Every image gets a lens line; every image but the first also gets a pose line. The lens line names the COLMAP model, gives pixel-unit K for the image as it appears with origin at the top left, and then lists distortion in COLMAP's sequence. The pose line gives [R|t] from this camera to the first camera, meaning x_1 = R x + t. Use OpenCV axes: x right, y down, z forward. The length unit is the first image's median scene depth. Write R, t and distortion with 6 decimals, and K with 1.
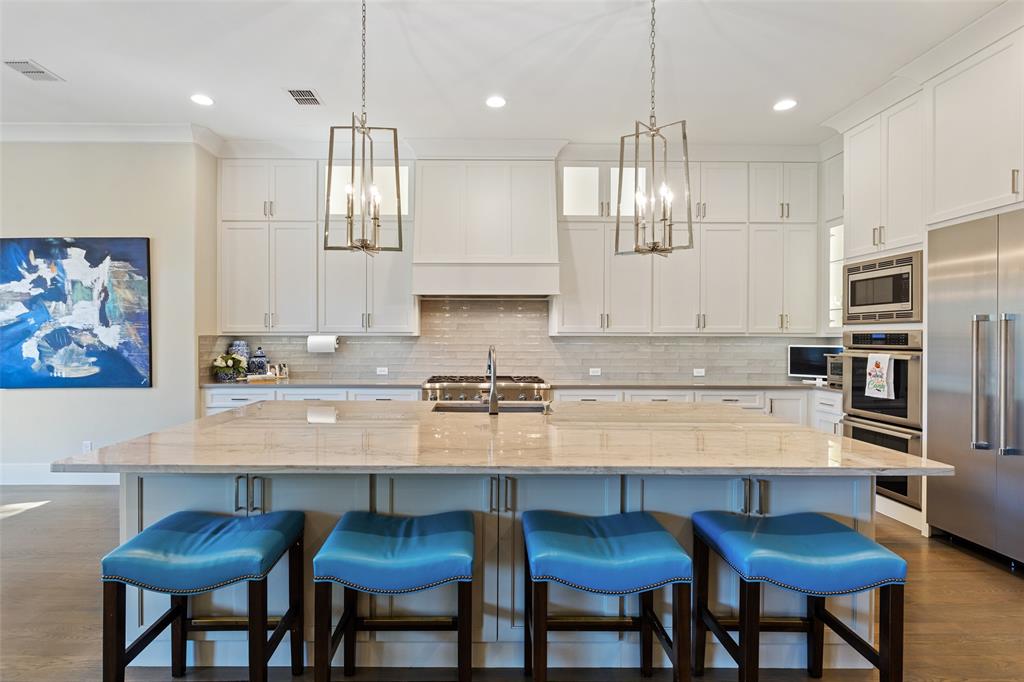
lens RADIAL K [[489.9, 0, 501.7], [0, 489.9, 339.0], [0, 0, 1]] dist [-0.002768, -0.000358]
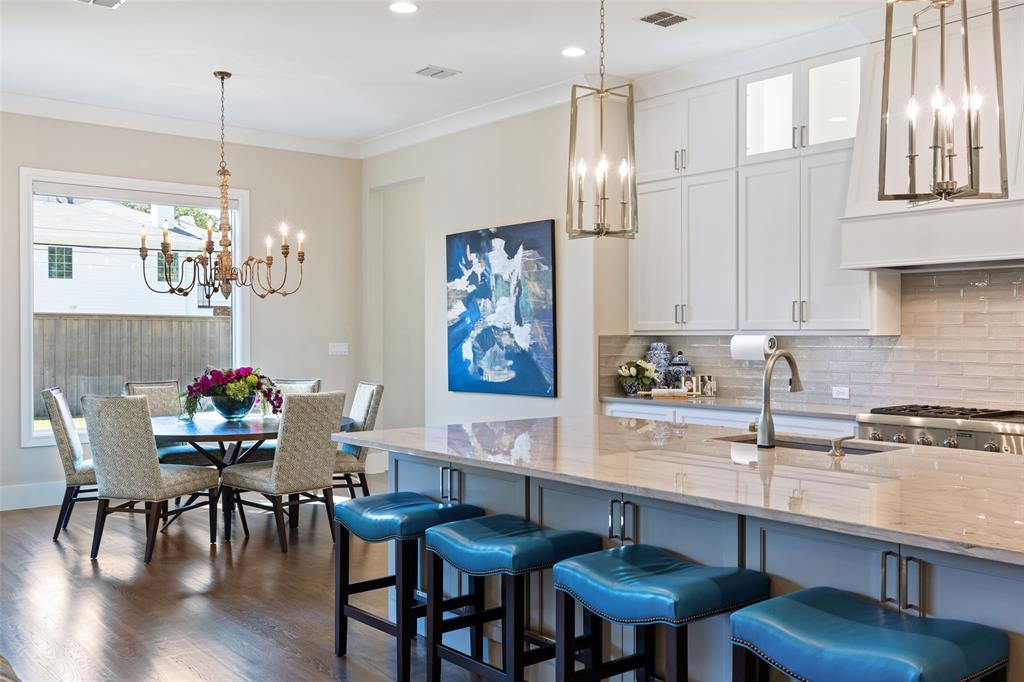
lens RADIAL K [[965.6, 0, 511.7], [0, 965.6, 341.8], [0, 0, 1]] dist [-0.004580, 0.000000]
pose [[0.628473, 0.003859, -0.777822, 0.526893], [-0.002492, 0.999993, 0.002948, -0.001276], [0.777827, 0.000085, 0.628478, -0.098522]]
